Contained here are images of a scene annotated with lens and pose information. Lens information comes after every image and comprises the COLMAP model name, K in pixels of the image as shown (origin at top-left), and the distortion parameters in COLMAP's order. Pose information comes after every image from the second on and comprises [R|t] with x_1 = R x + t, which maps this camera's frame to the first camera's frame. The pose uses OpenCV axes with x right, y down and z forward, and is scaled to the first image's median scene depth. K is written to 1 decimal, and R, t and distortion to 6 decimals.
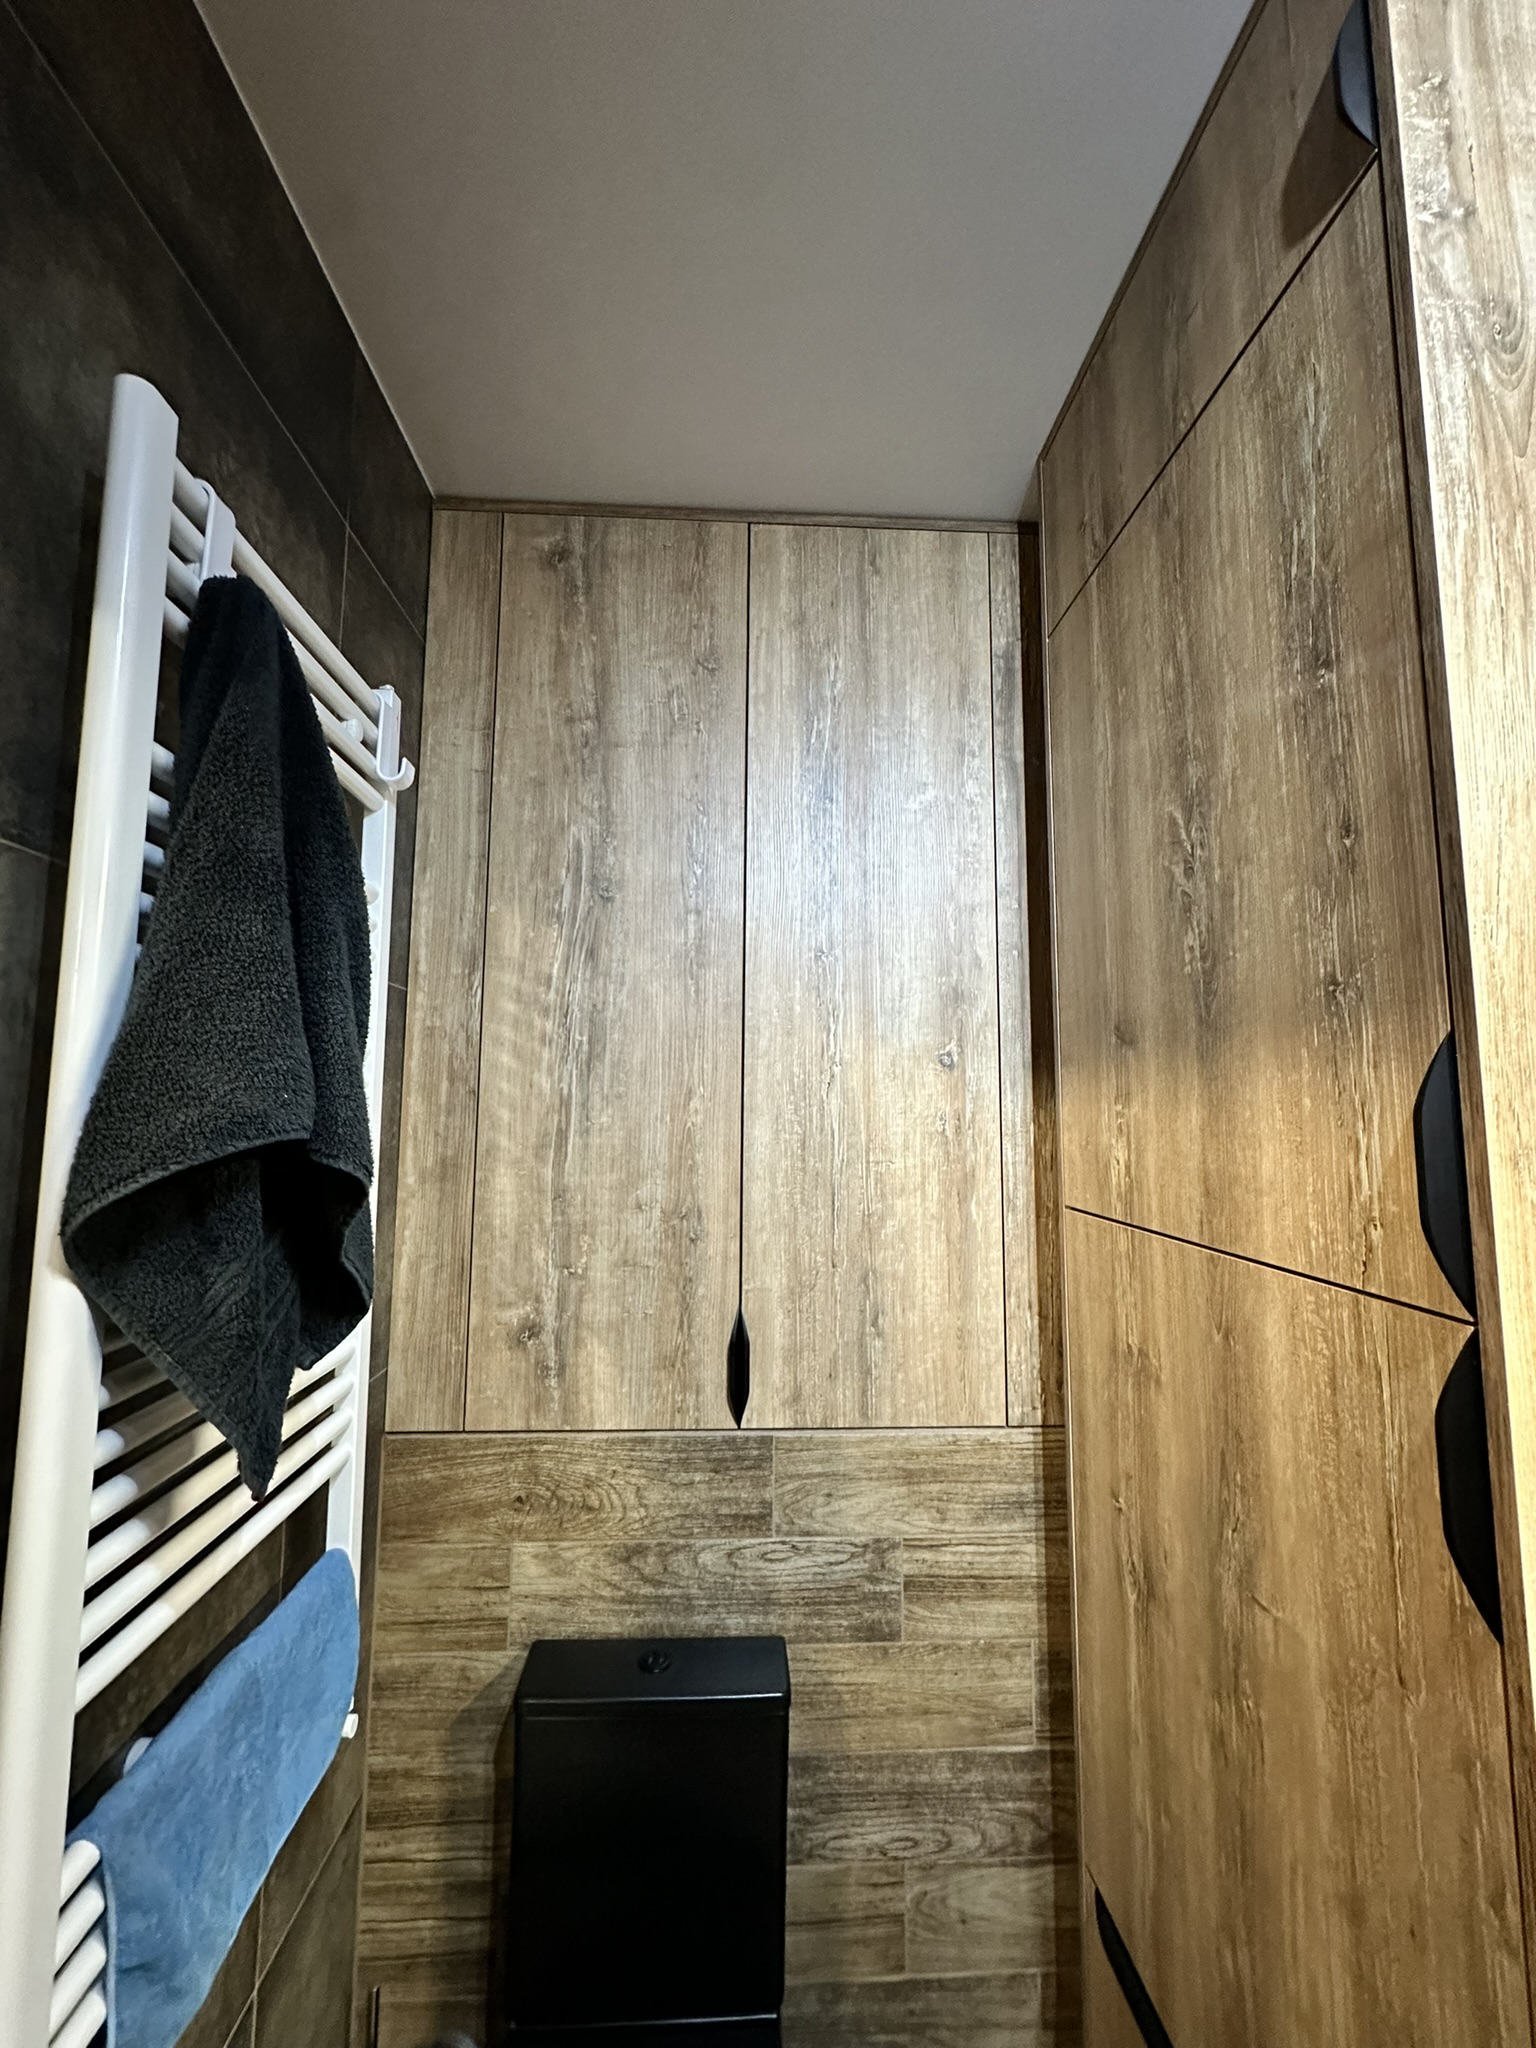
lens RADIAL K [[813.7, 0, 765.3], [0, 813.7, 1023.4], [0, 0, 1]] dist [-0.004688, 0.000534]
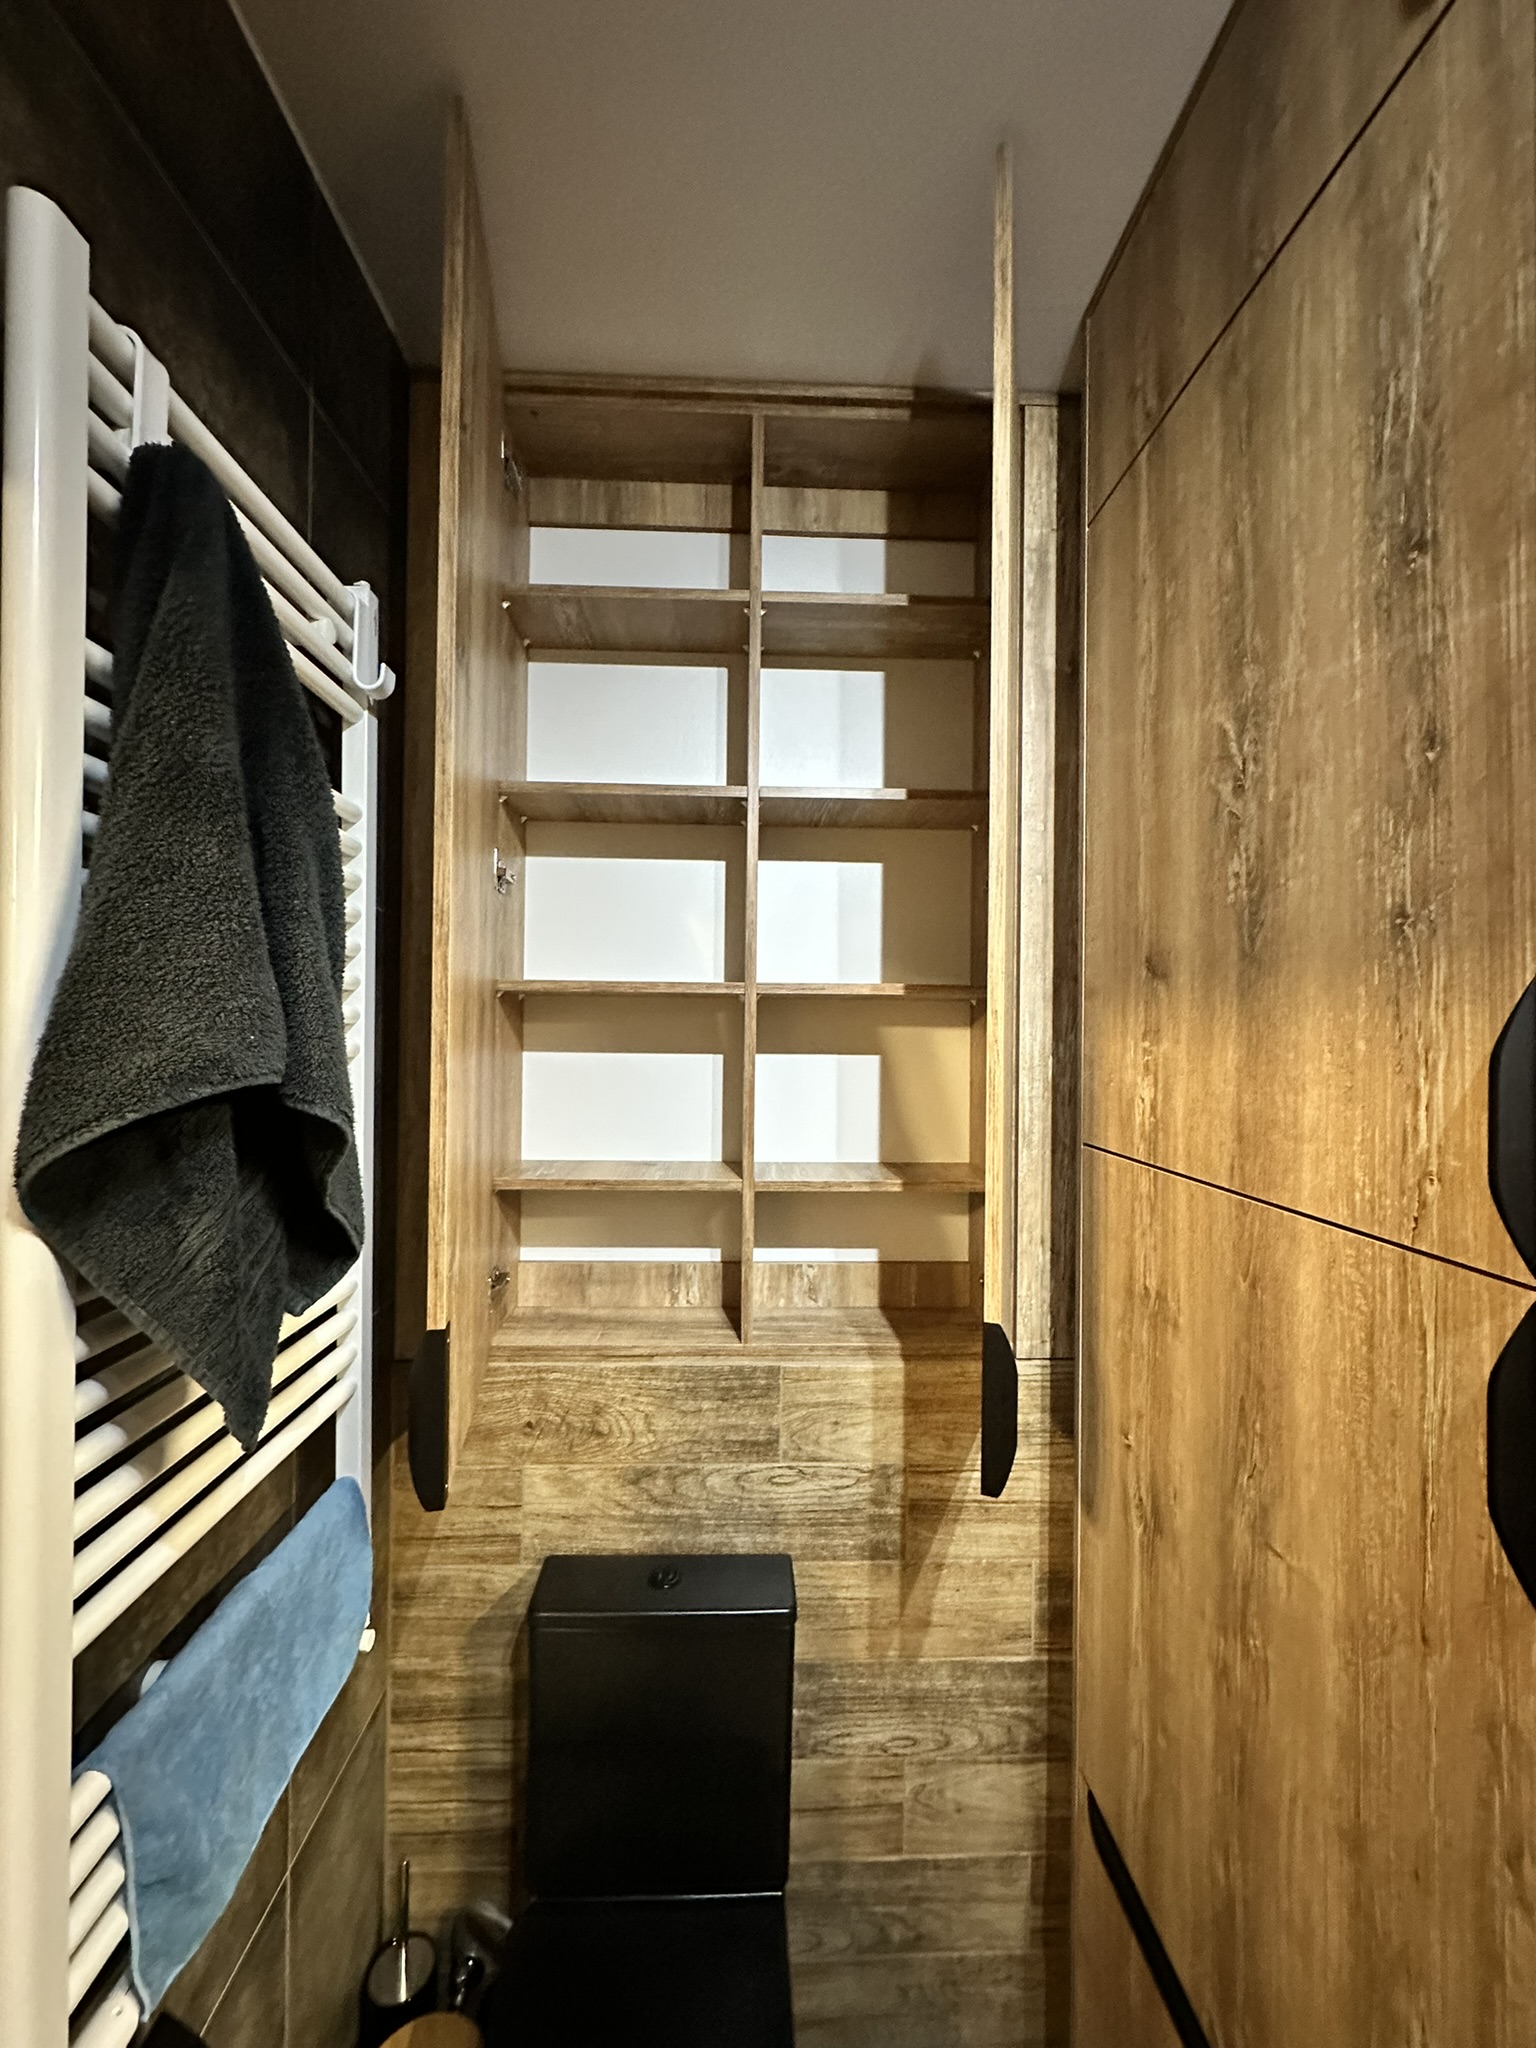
lens RADIAL K [[813.7, 0, 765.3], [0, 813.7, 1023.4], [0, 0, 1]] dist [-0.004688, 0.000534]
pose [[0.999919, 0.003952, -0.012127, 0.001244], [-0.002808, 0.995667, 0.092951, -0.006519], [0.012442, -0.092909, 0.995597, 0.044264]]
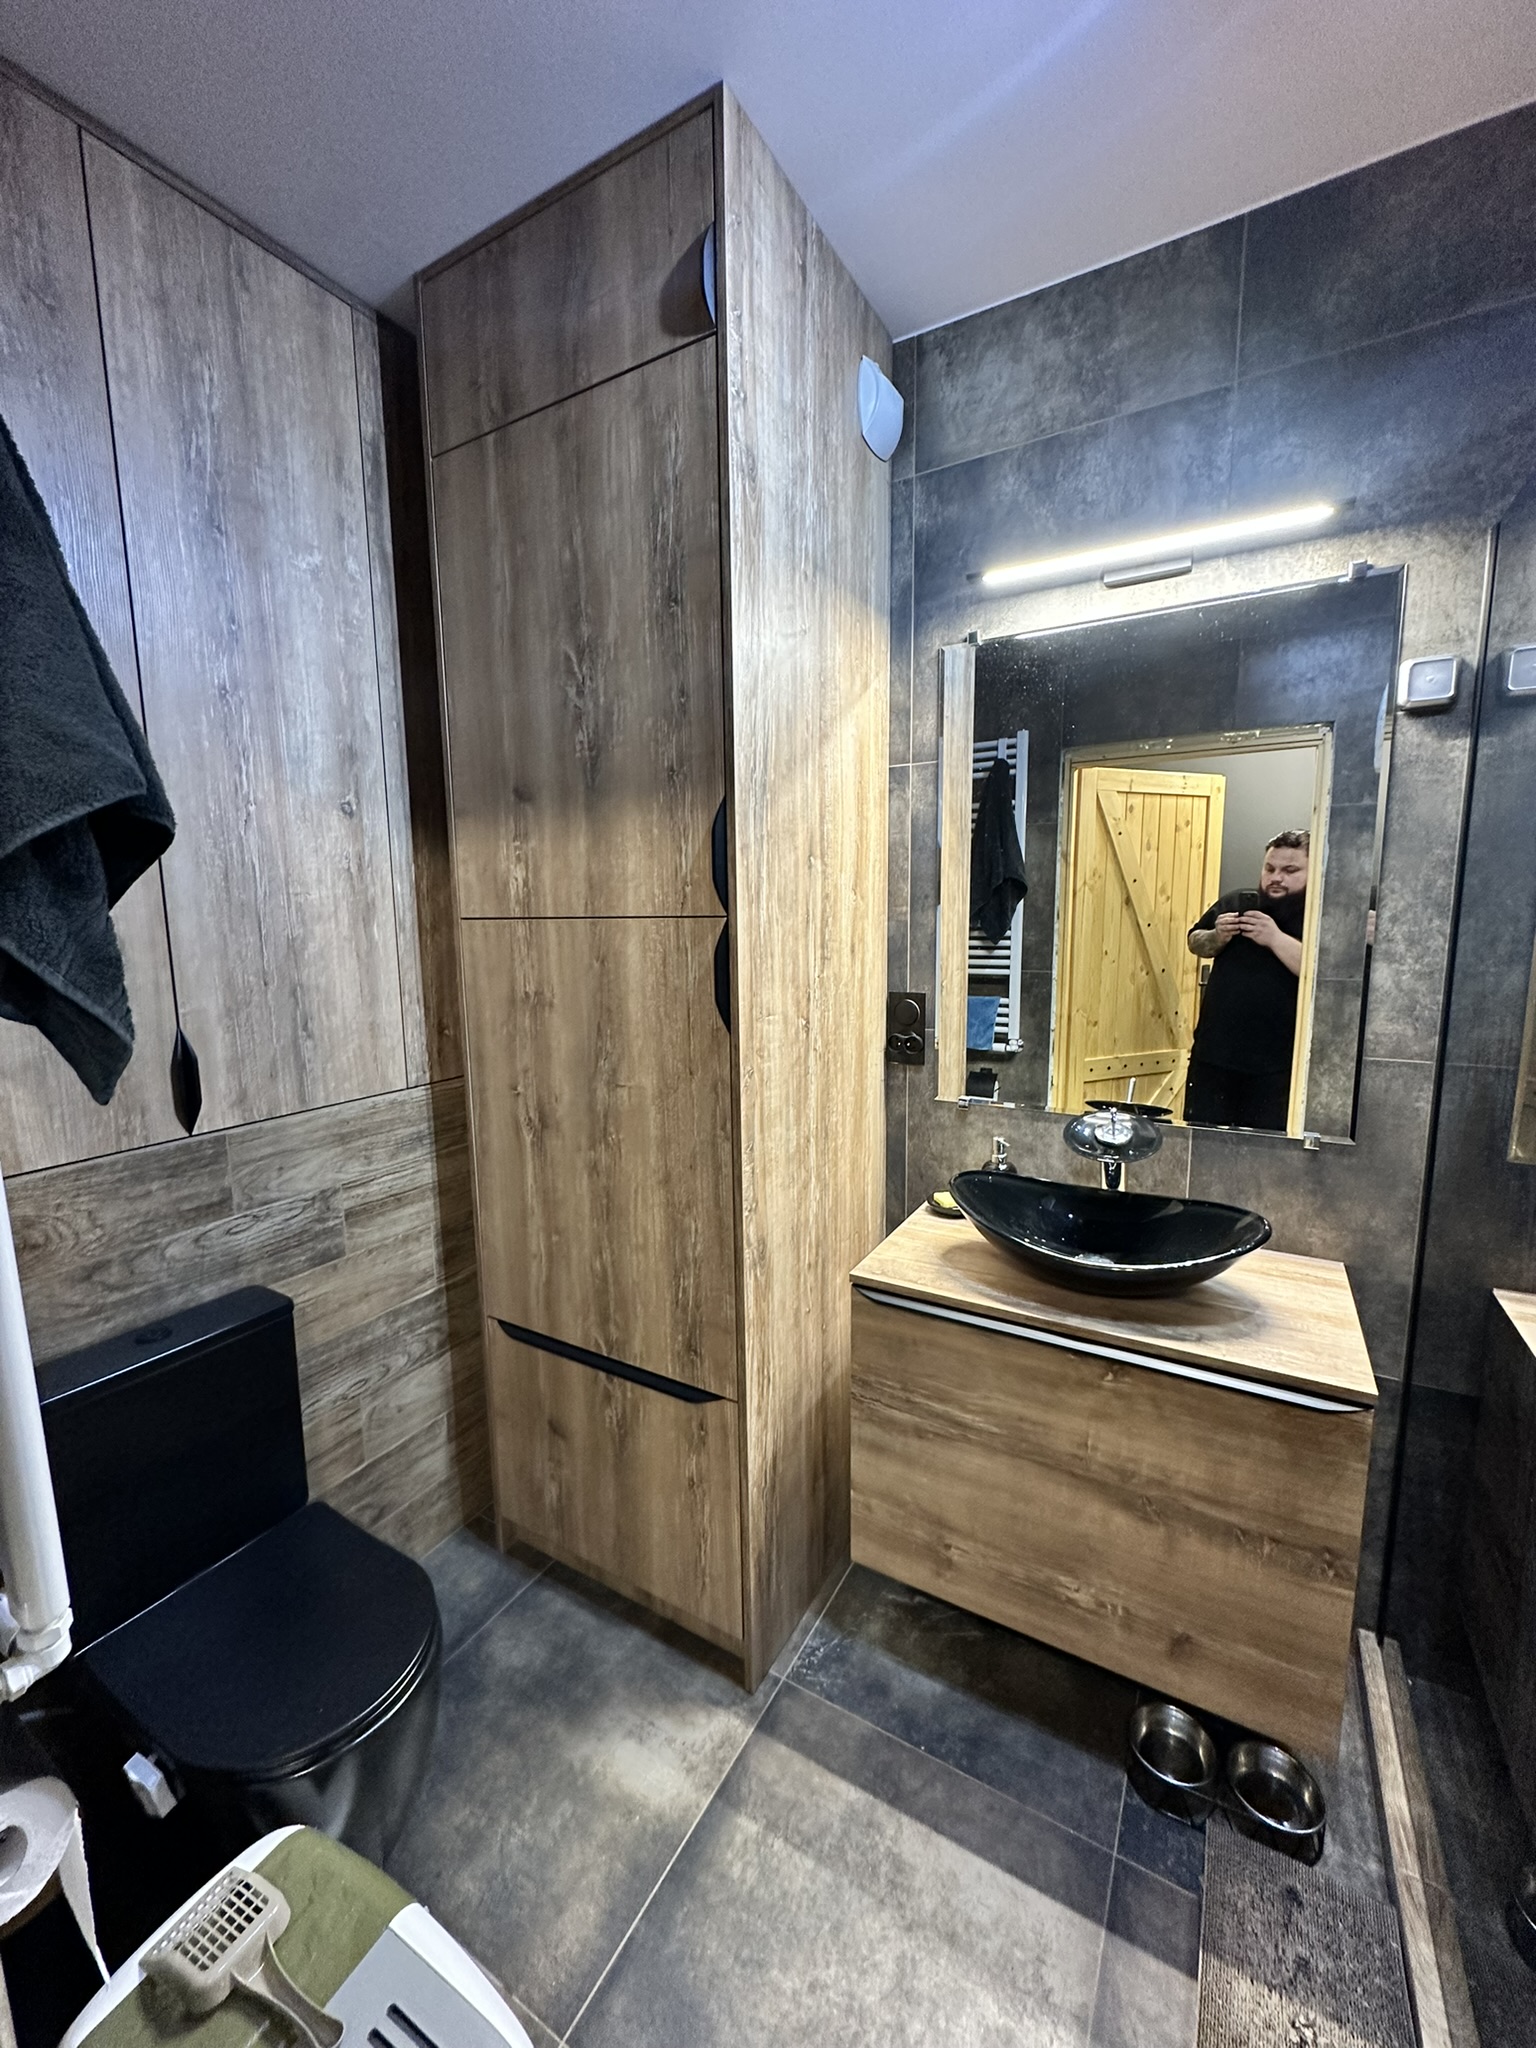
lens RADIAL K [[813.7, 0, 765.3], [0, 813.7, 1023.4], [0, 0, 1]] dist [-0.004688, 0.000534]
pose [[0.544222, -0.131576, 0.828559, -0.531758], [-0.070004, 0.977058, 0.201139, 0.080010], [-0.836015, -0.167467, 0.522526, -0.210335]]
